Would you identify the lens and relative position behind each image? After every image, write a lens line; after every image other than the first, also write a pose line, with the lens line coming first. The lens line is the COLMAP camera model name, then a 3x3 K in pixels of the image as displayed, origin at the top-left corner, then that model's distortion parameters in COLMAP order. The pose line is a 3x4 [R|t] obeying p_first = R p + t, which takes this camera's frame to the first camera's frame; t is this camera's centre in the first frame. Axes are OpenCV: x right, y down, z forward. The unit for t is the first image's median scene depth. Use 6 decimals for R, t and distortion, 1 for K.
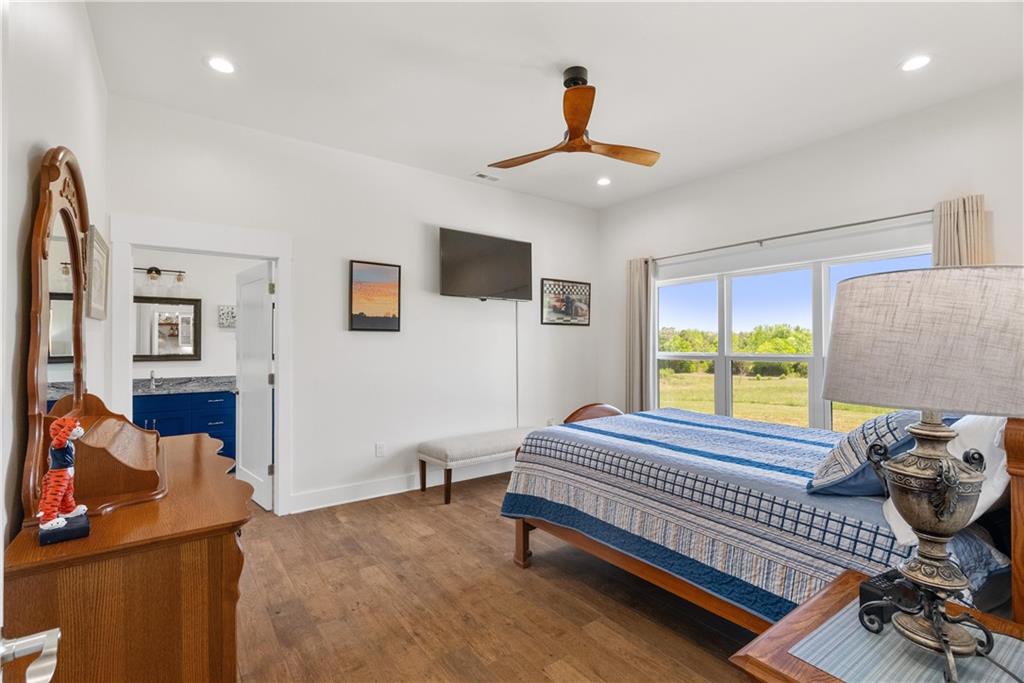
lens RADIAL K [[465.7, 0, 509.3], [0, 465.7, 340.4], [0, 0, 1]] dist [0.000281, 0.000469]
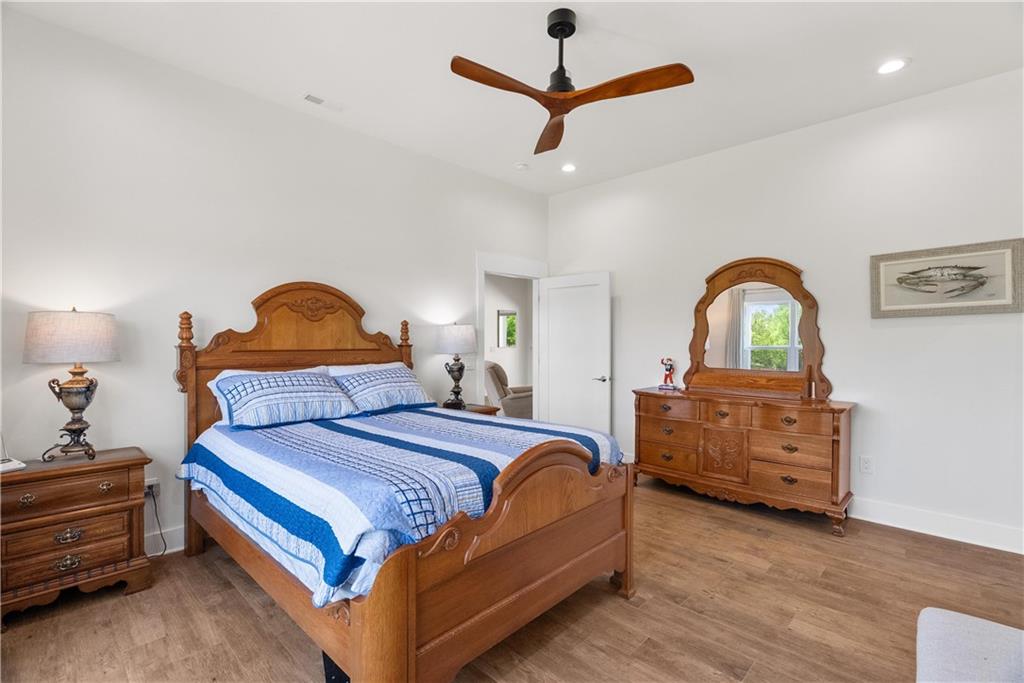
lens RADIAL K [[465.7, 0, 514.8], [0, 465.7, 341.5], [0, 0, 1]] dist [0.000281, 0.000469]
pose [[-0.983863, 0.000829, -0.178923, 0.380992], [0.001863, 0.999983, -0.005612, 0.024265], [0.178916, -0.005854, -0.983847, 1.823404]]
